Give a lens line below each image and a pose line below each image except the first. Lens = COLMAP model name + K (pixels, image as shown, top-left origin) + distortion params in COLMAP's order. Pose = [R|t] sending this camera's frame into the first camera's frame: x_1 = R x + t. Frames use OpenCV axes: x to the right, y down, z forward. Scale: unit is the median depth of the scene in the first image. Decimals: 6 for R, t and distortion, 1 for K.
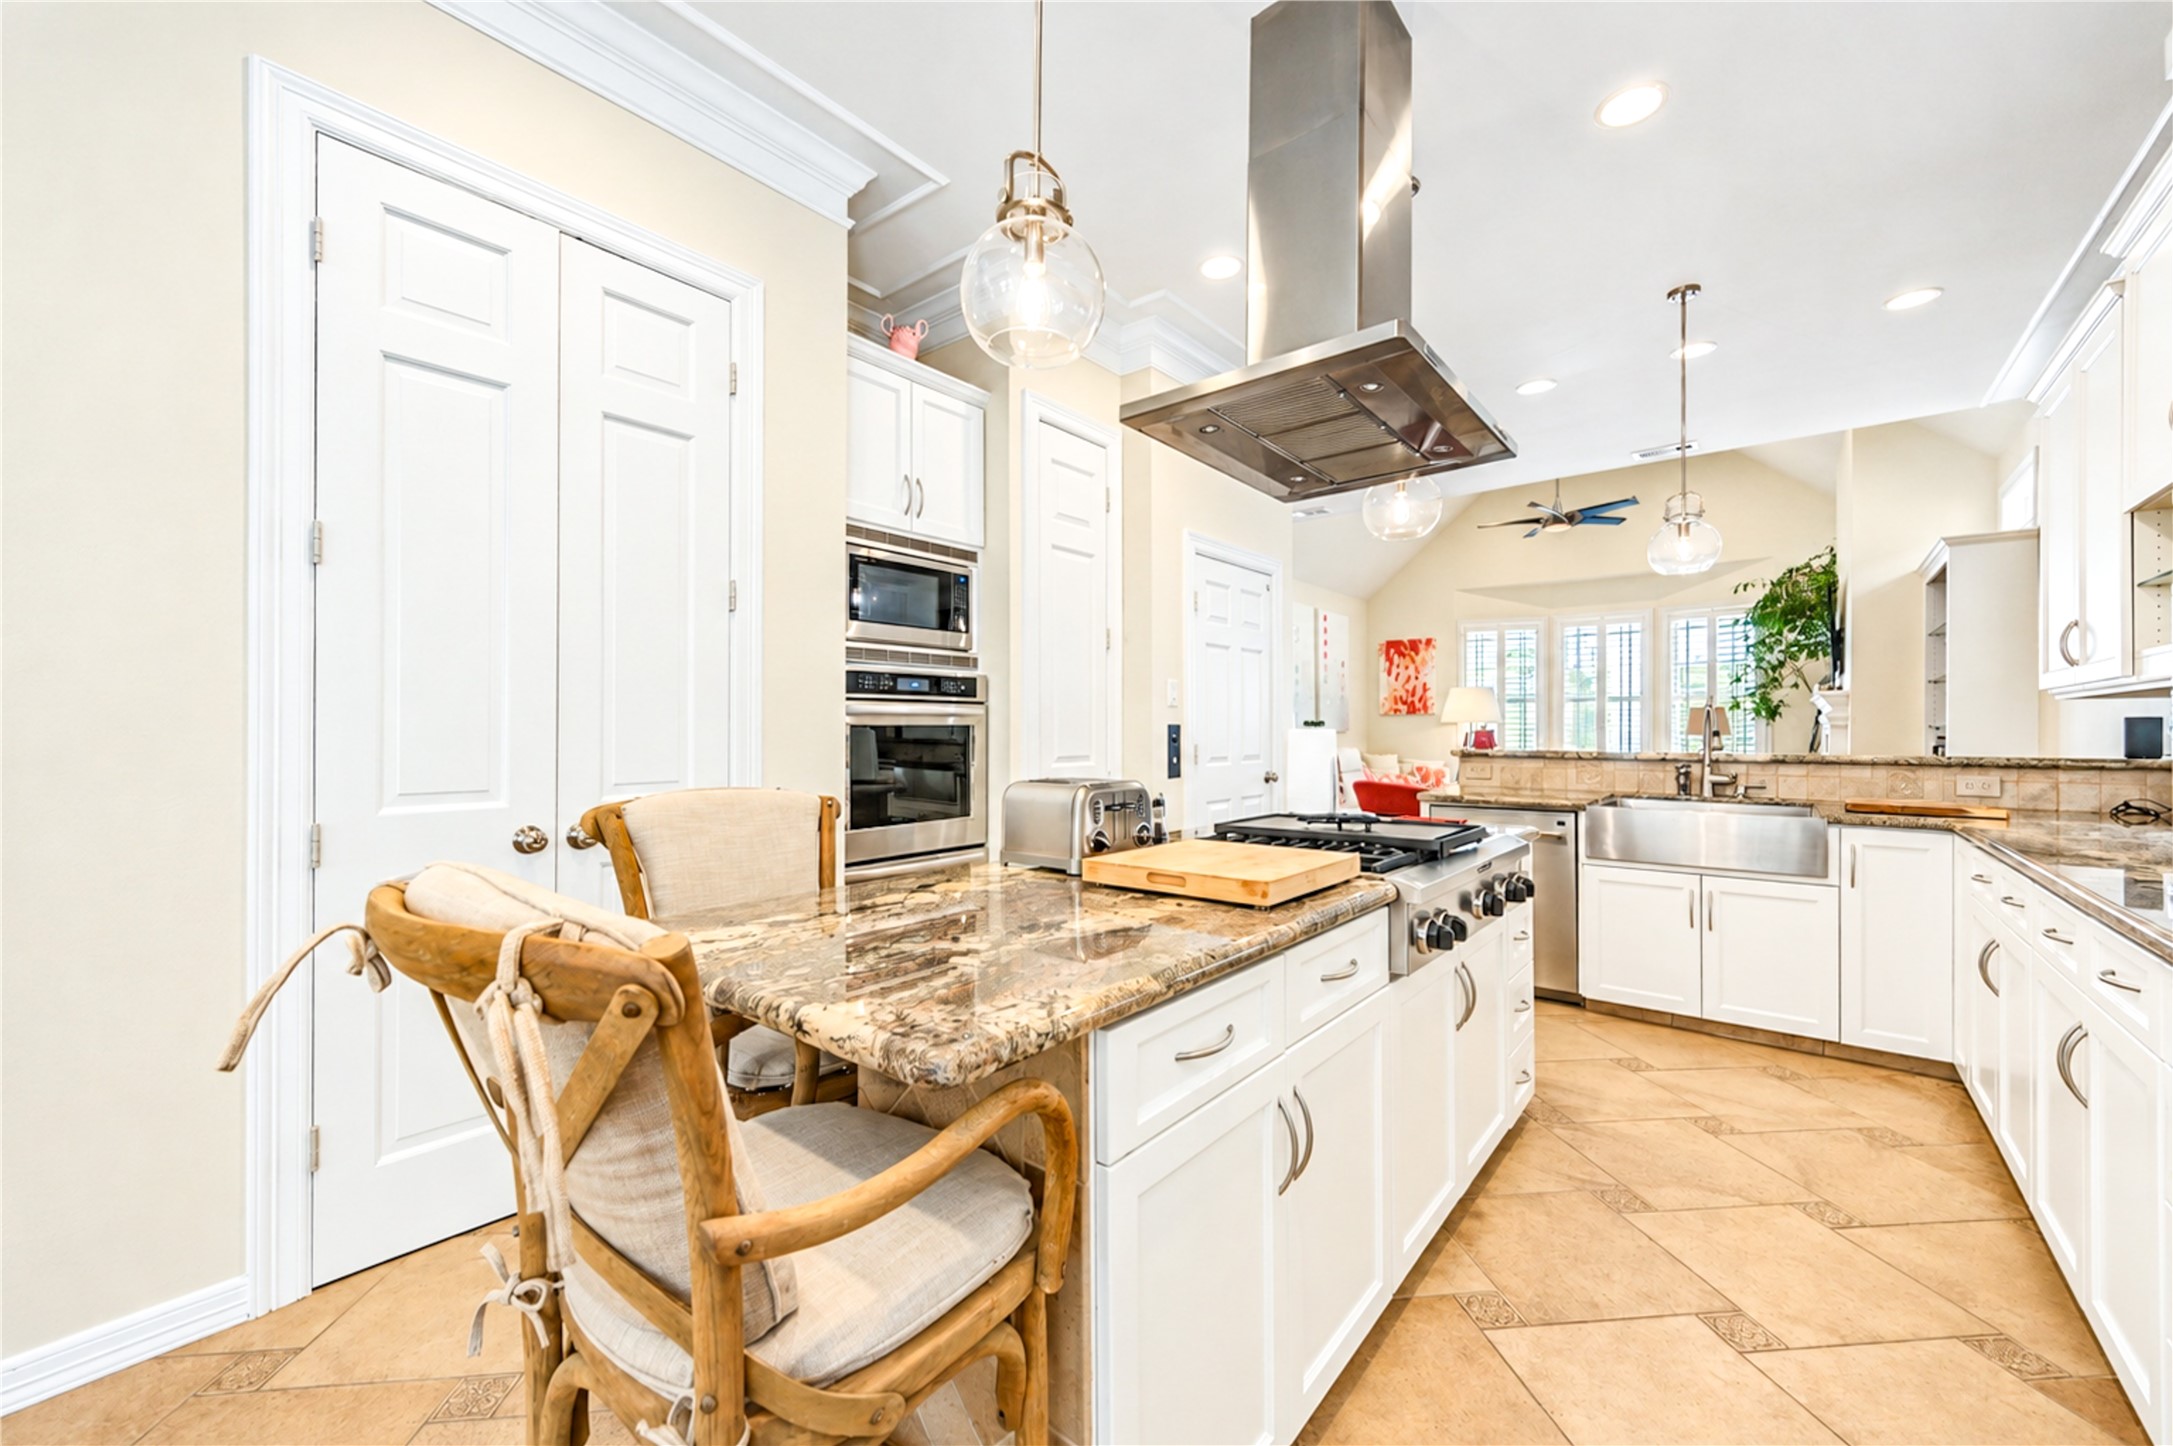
lens RADIAL K [[858.3, 0, 1085.4], [0, 858.3, 731.3], [0, 0, 1]] dist [0.004374, 0.000199]
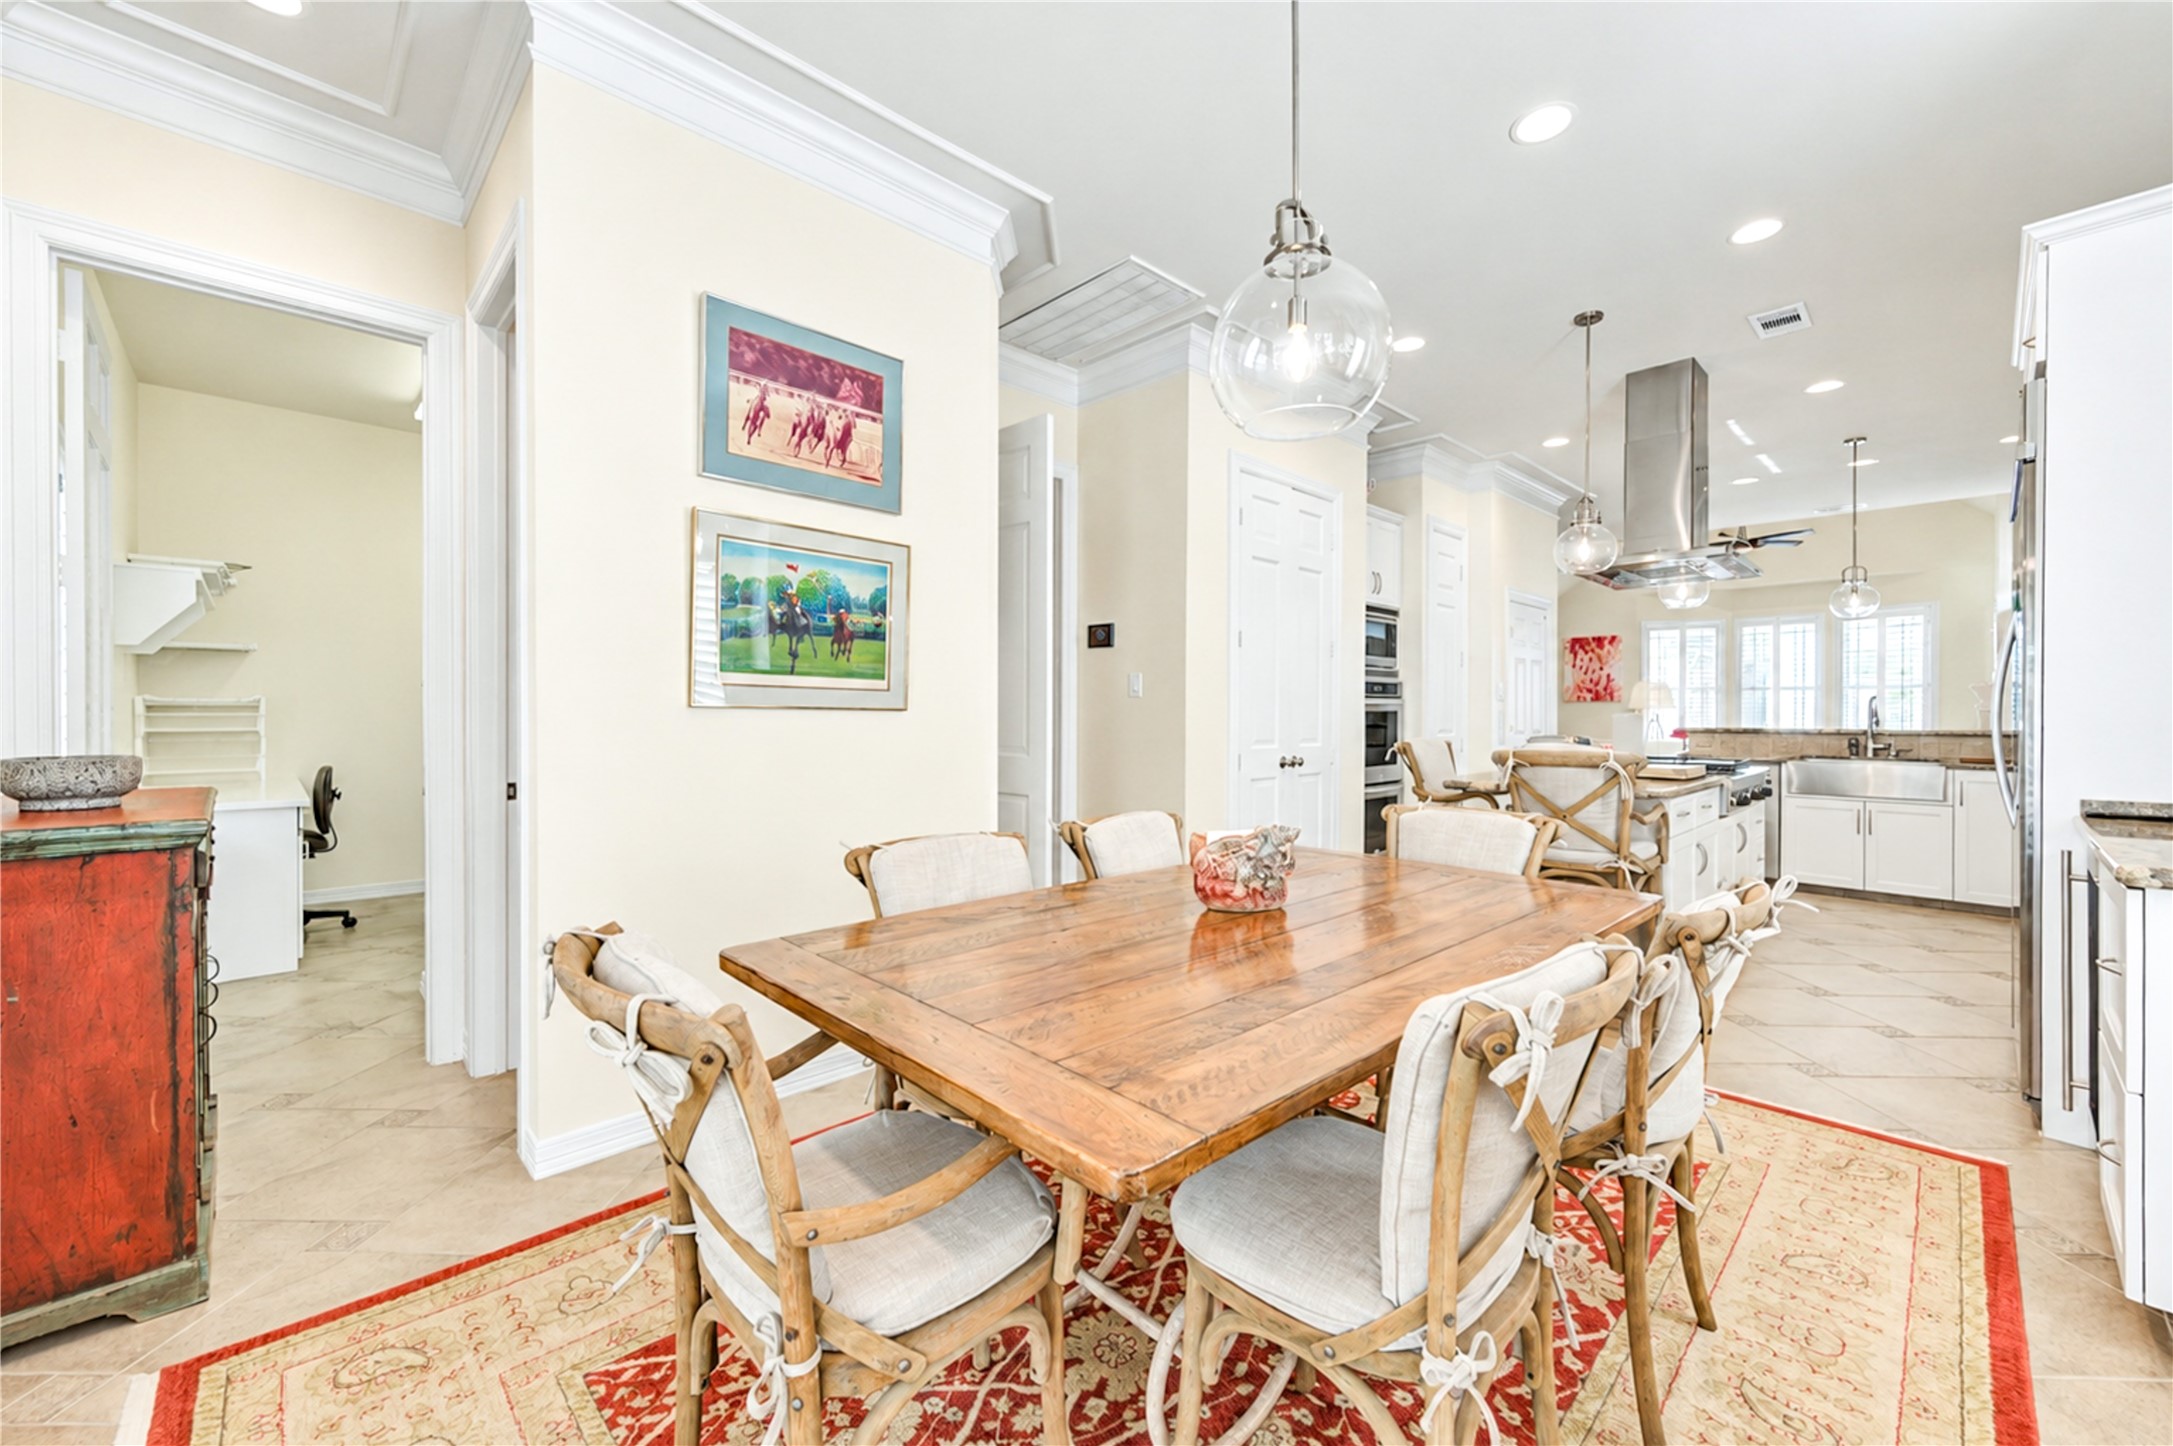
lens RADIAL K [[858.3, 0, 1087.6], [0, 858.3, 714.1], [0, 0, 1]] dist [0.004374, 0.000199]
pose [[0.992712, 0.000407, -0.120510, -0.219530], [-0.000791, 0.999995, -0.003140, 0.002043], [0.120508, 0.003212, 0.992707, -0.319117]]
